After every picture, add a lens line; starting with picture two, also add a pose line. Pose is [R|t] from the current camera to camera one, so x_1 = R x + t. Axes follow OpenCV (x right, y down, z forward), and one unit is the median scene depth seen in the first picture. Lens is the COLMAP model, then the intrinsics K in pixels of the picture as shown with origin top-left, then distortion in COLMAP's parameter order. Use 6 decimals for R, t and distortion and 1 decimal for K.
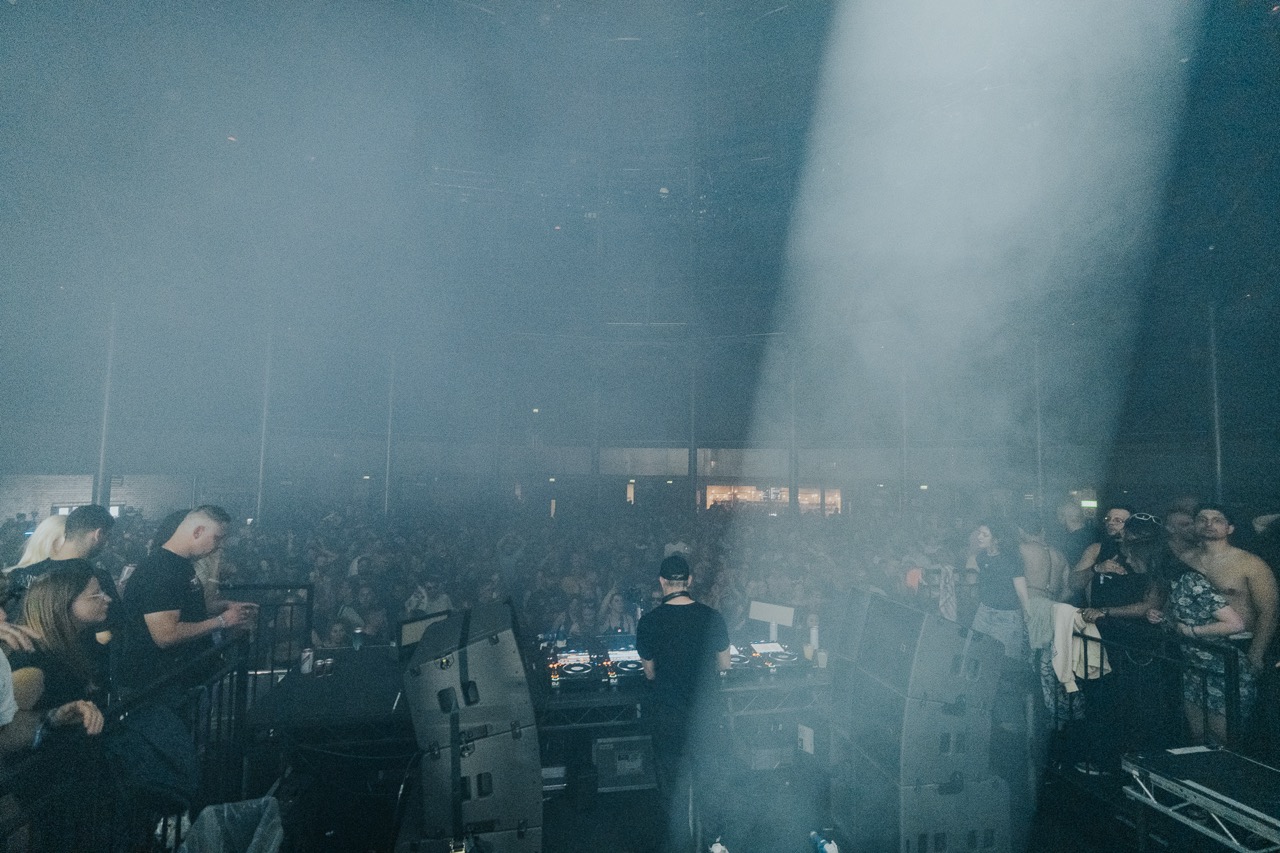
lens RADIAL K [[588.6, 0, 635.1], [0, 588.6, 426.8], [0, 0, 1]] dist [-0.001438, 0.000104]
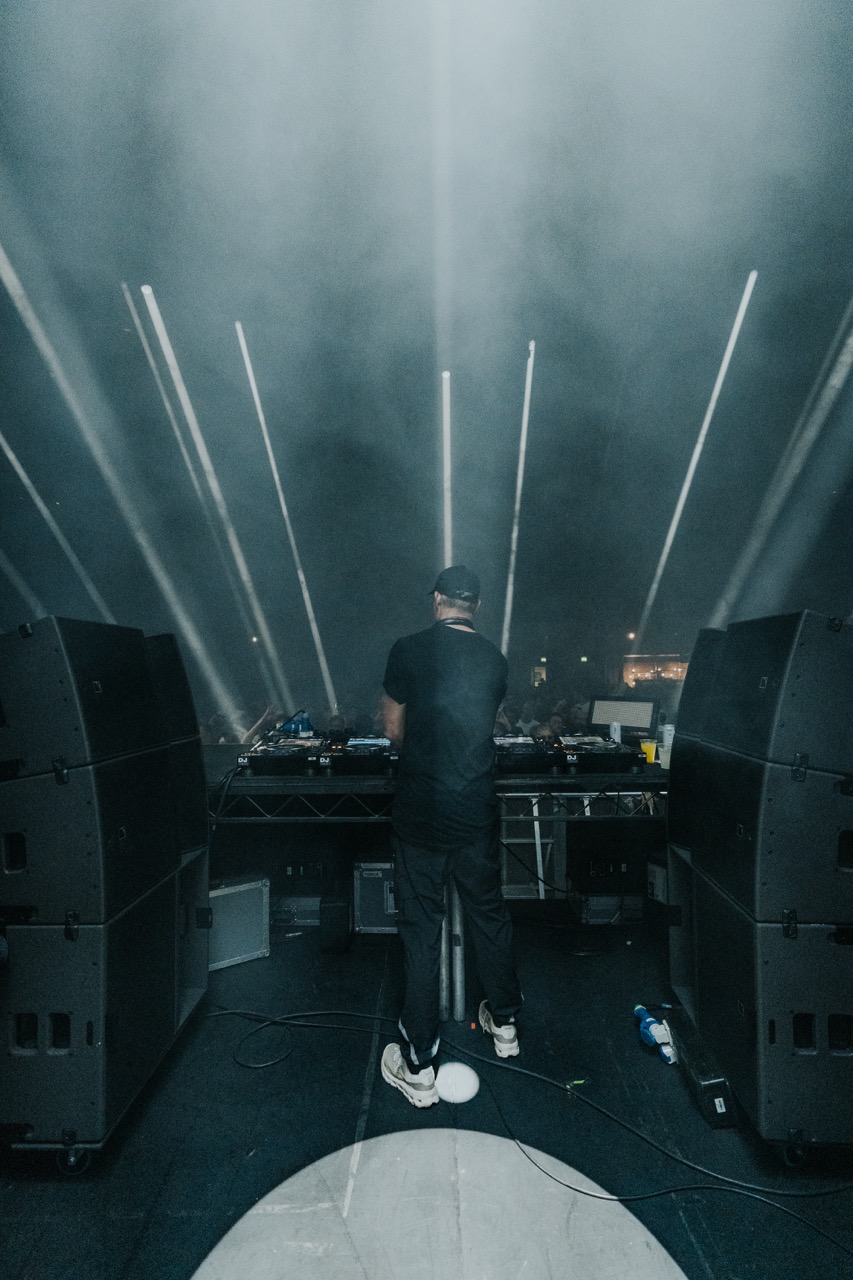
lens RADIAL K [[588.6, 0, 431.9], [0, 588.6, 636.1], [0, 0, 1]] dist [-0.001438, 0.000104]
pose [[0.976031, -0.032636, -0.215171, 0.214442], [0.037387, 0.999138, 0.018046, 0.245297], [0.214396, -0.025658, 0.976410, 0.309120]]
